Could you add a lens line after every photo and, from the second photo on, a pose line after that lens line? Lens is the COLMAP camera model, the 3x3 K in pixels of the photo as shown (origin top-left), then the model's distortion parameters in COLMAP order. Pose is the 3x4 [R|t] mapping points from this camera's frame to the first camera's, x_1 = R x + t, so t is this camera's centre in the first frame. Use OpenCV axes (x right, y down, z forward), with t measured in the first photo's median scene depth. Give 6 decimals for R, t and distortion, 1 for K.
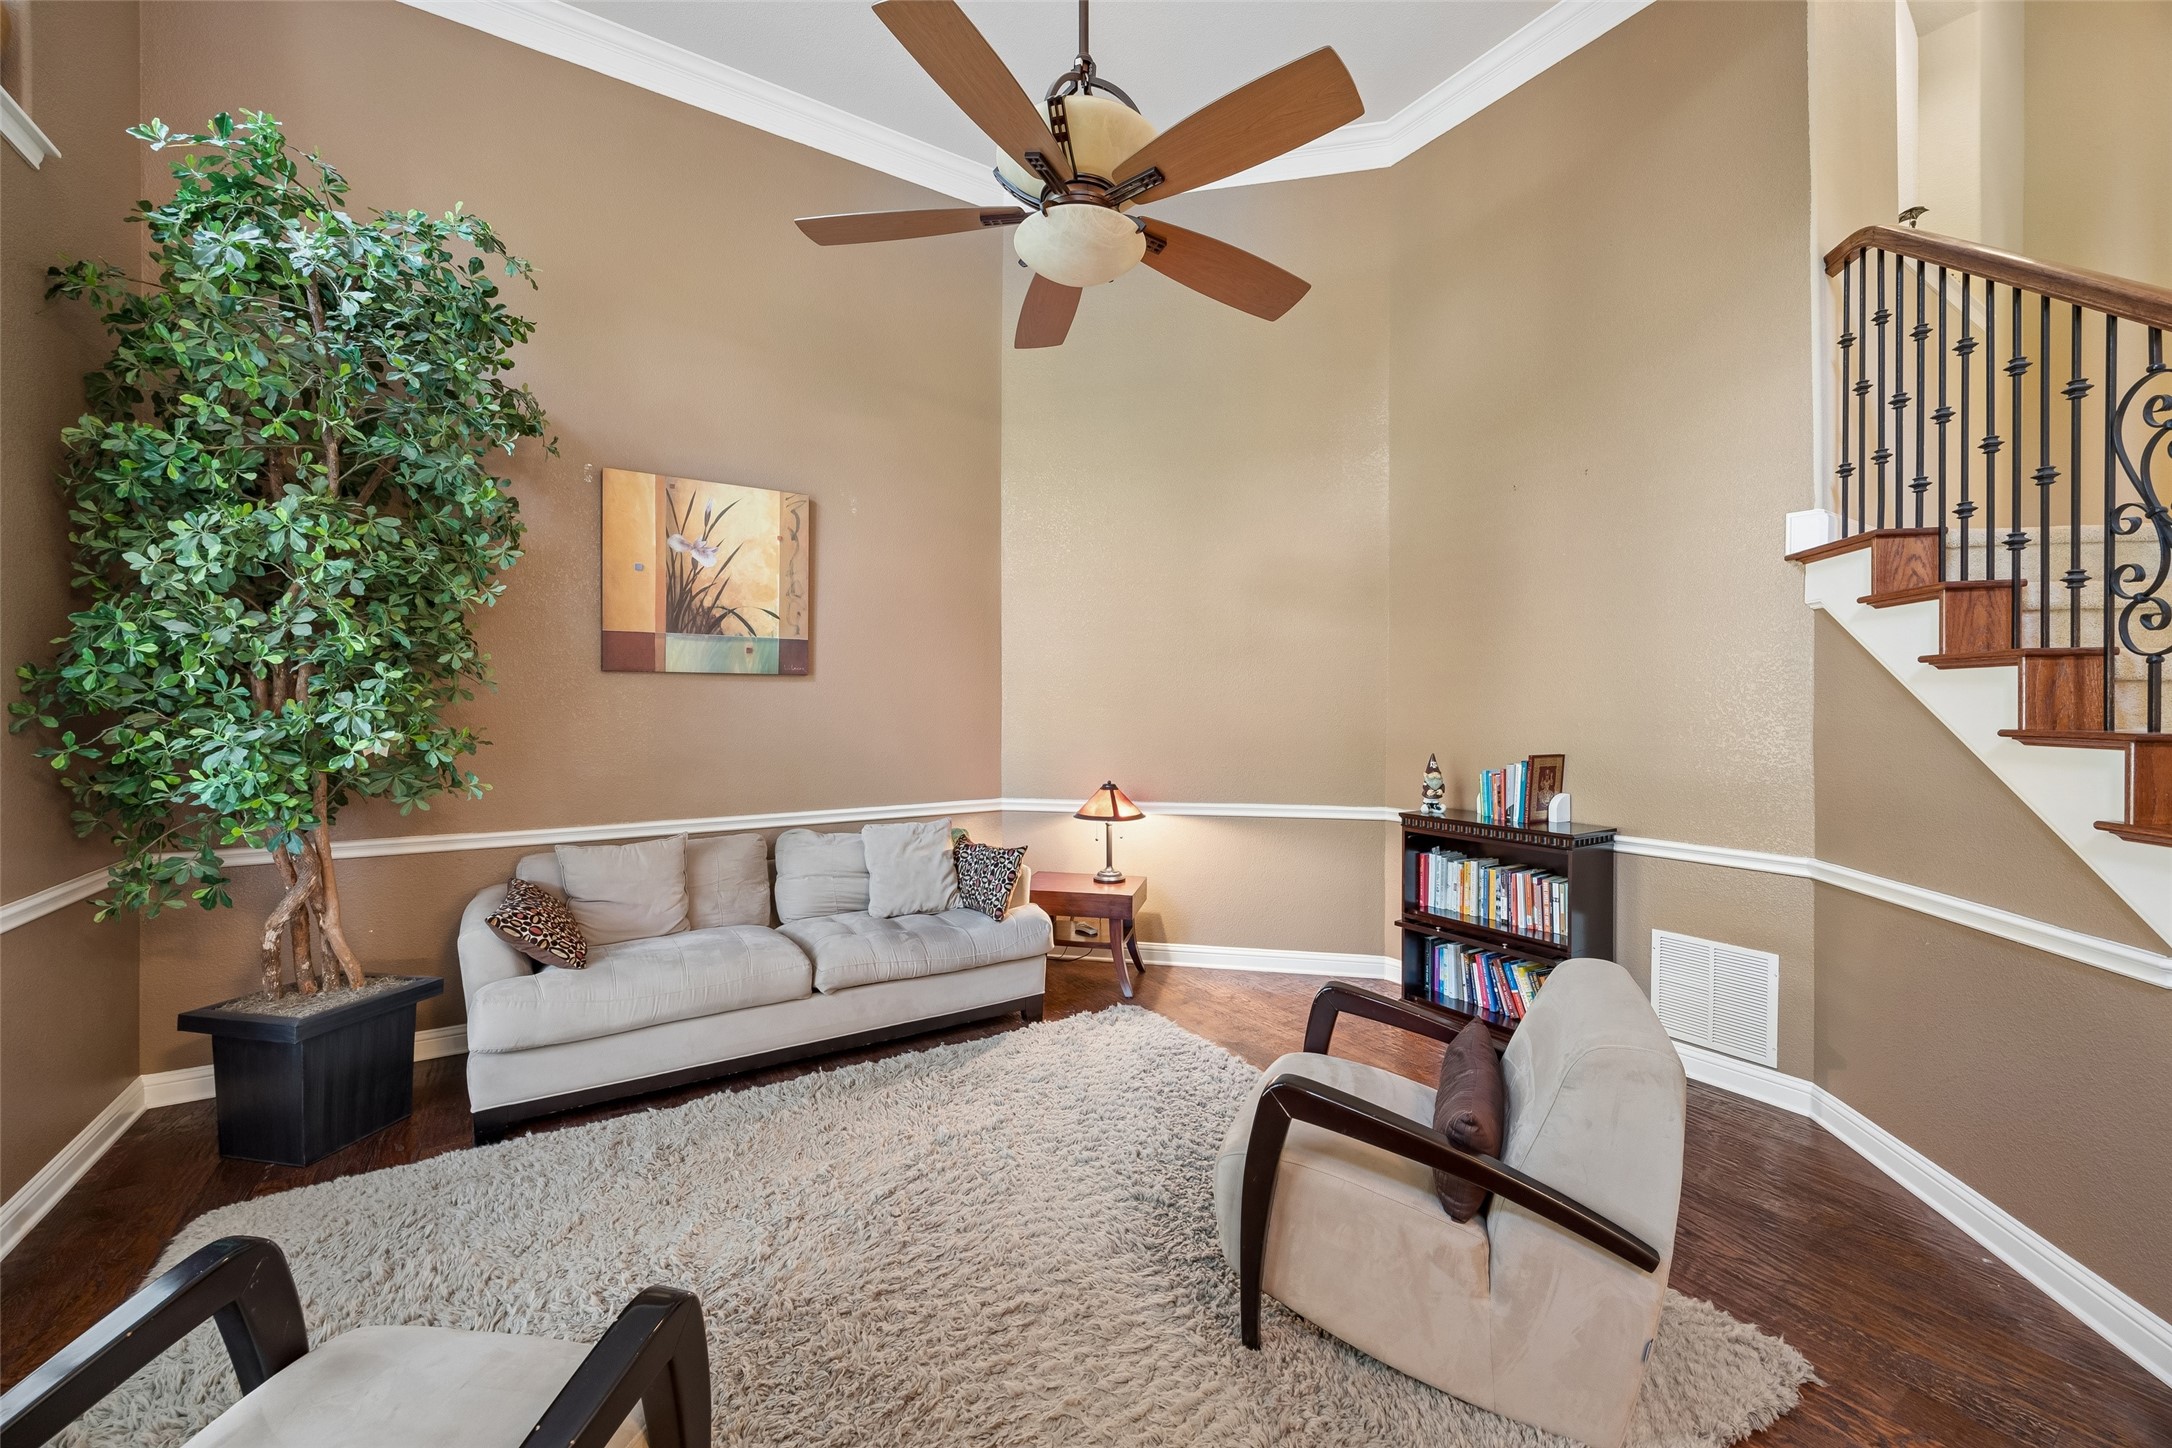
lens RADIAL K [[829.3, 0, 1079.1], [0, 829.3, 705.8], [0, 0, 1]] dist [-0.001265, -0.000036]
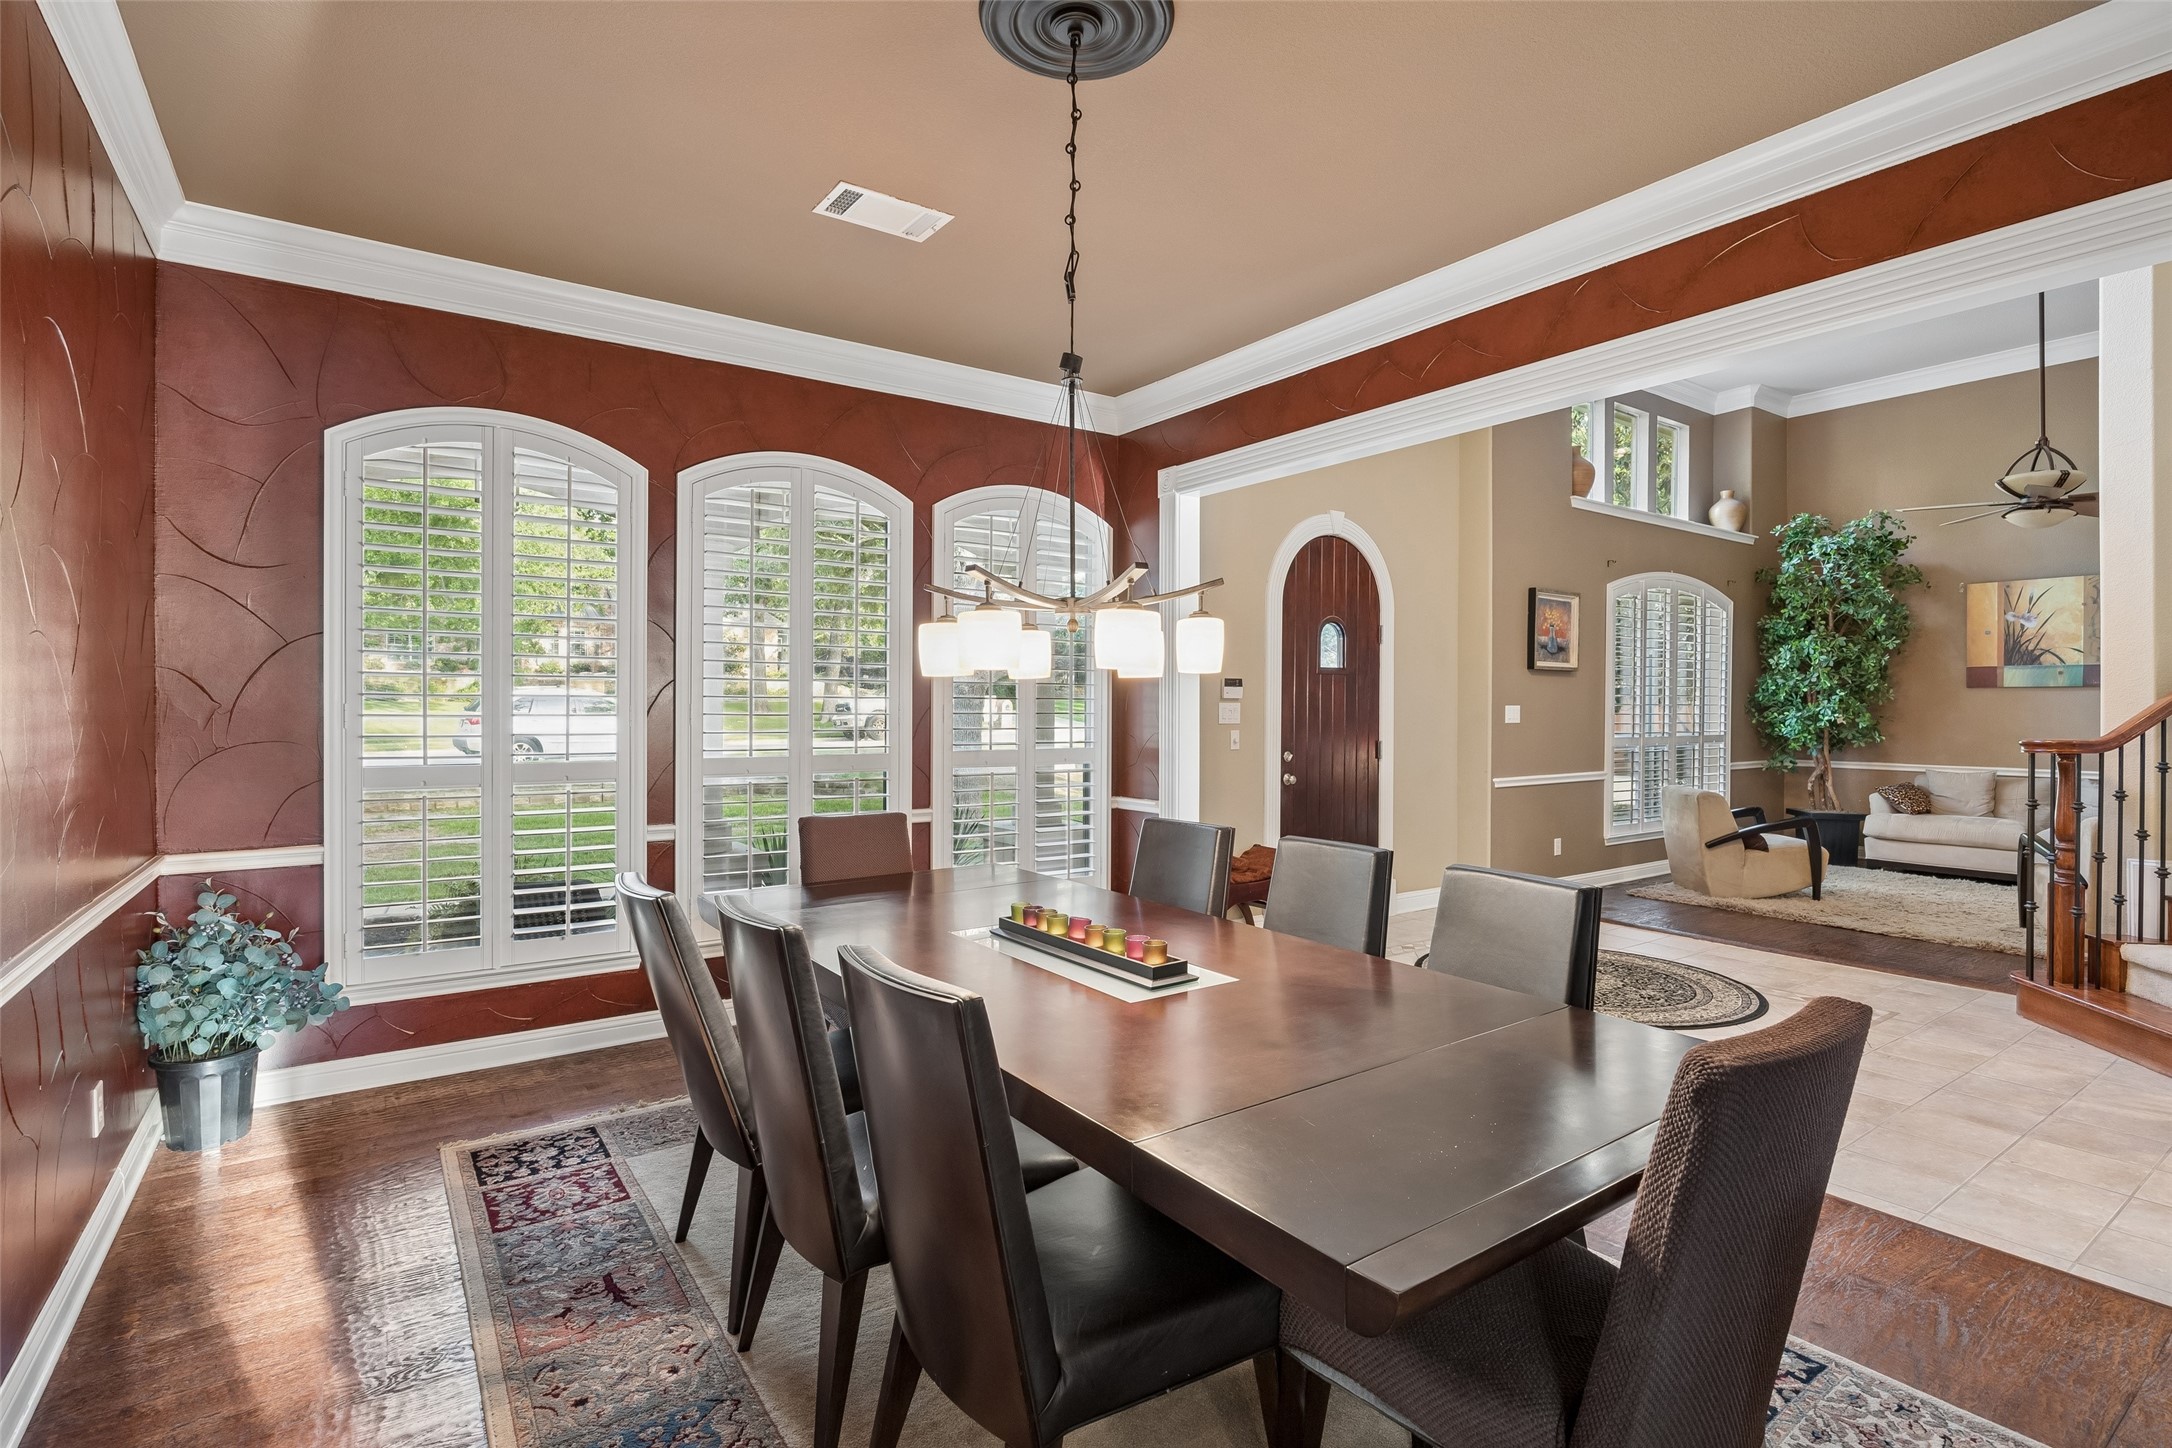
lens RADIAL K [[1042.3, 0, 1086.0], [0, 1042.3, 724.0], [0, 0, 1]] dist [0.002110, 0.000392]
pose [[0.028659, 0.014775, -0.999480, 2.117720], [-0.003295, 0.999887, 0.014687, 0.016746], [0.999584, 0.002873, 0.028704, -1.331643]]
